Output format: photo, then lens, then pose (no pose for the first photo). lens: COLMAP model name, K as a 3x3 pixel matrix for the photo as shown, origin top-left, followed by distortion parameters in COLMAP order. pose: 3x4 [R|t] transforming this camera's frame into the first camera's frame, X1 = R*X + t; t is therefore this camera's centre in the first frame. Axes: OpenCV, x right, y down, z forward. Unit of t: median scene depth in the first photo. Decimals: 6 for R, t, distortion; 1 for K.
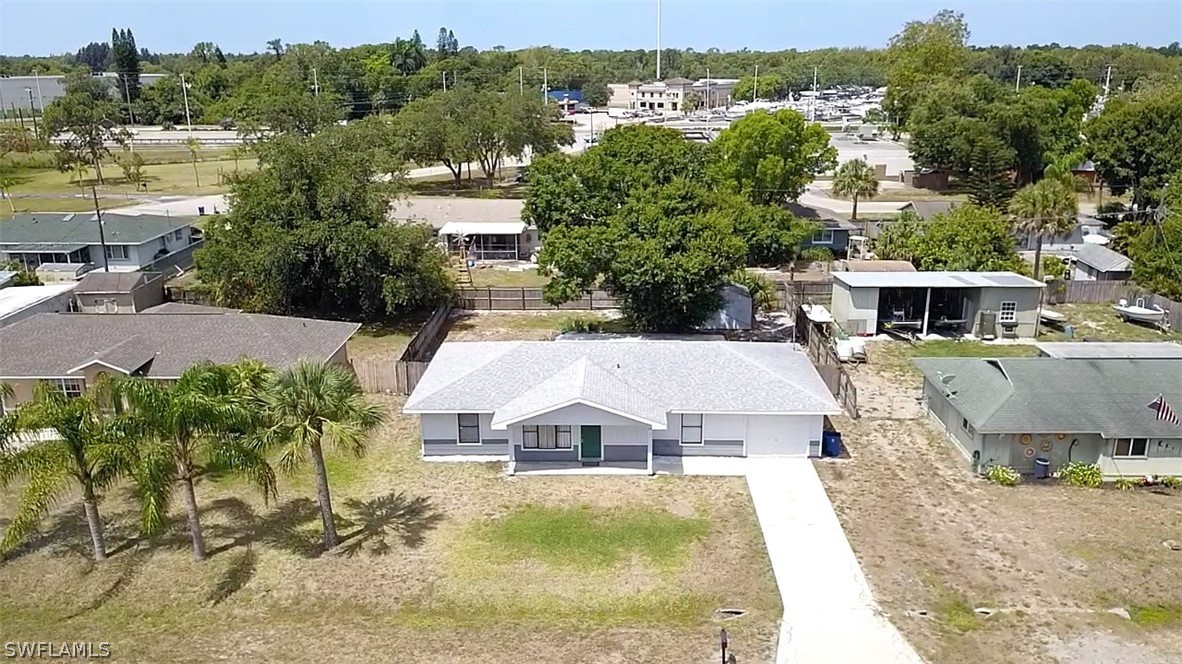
lens RADIAL K [[935.0, 0, 587.0], [0, 935.0, 333.5], [0, 0, 1]] dist [-0.002329, 0.010153]
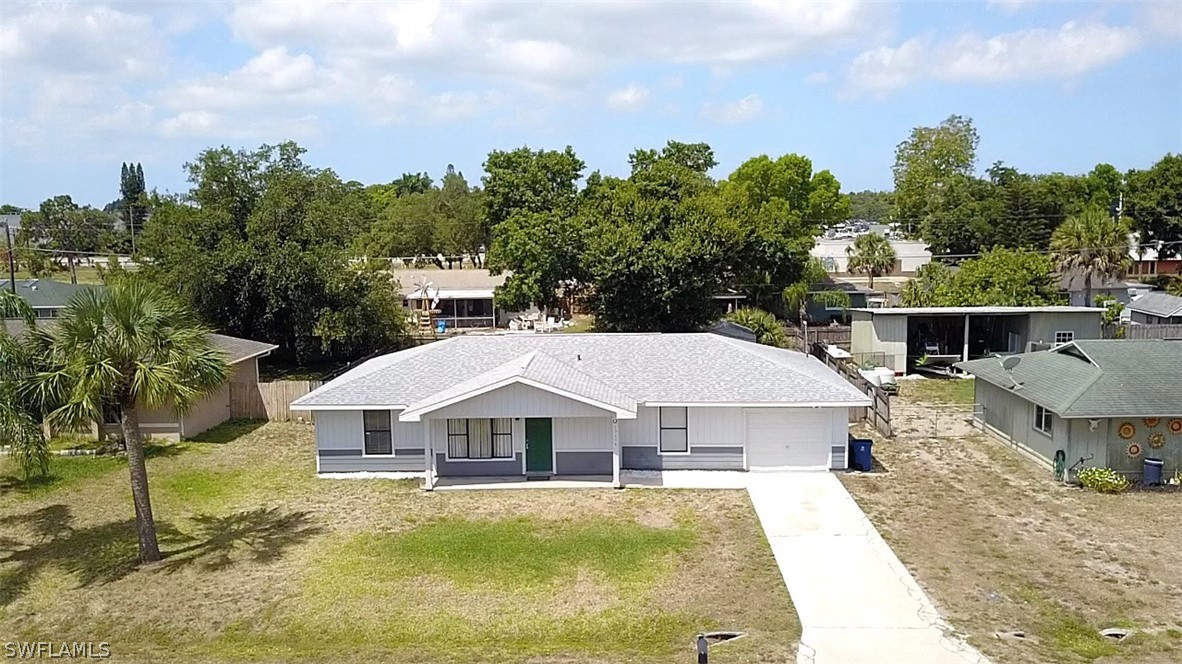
lens RADIAL K [[935.0, 0, 591.8], [0, 935.0, 334.7], [0, 0, 1]] dist [-0.002329, 0.010153]
pose [[0.999935, -0.003783, -0.010726, 0.055327], [0.001943, 0.986009, -0.166680, 0.152003], [0.011206, 0.166648, 0.985953, 0.247922]]
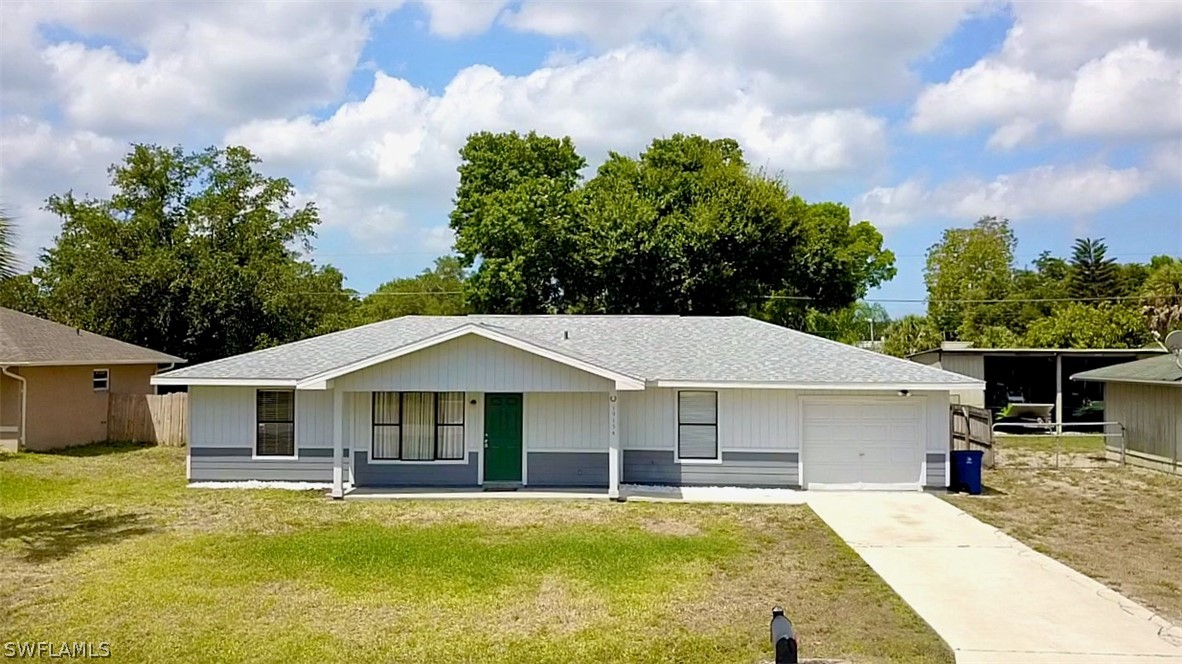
lens RADIAL K [[970.3, 0, 596.3], [0, 970.3, 334.5], [0, 0, 1]] dist [-0.017472, 0.032852]
pose [[0.999744, 0.017098, -0.014825, 0.063244], [-0.020833, 0.951180, -0.307934, 0.222615], [0.008836, 0.308164, 0.951292, 0.472352]]
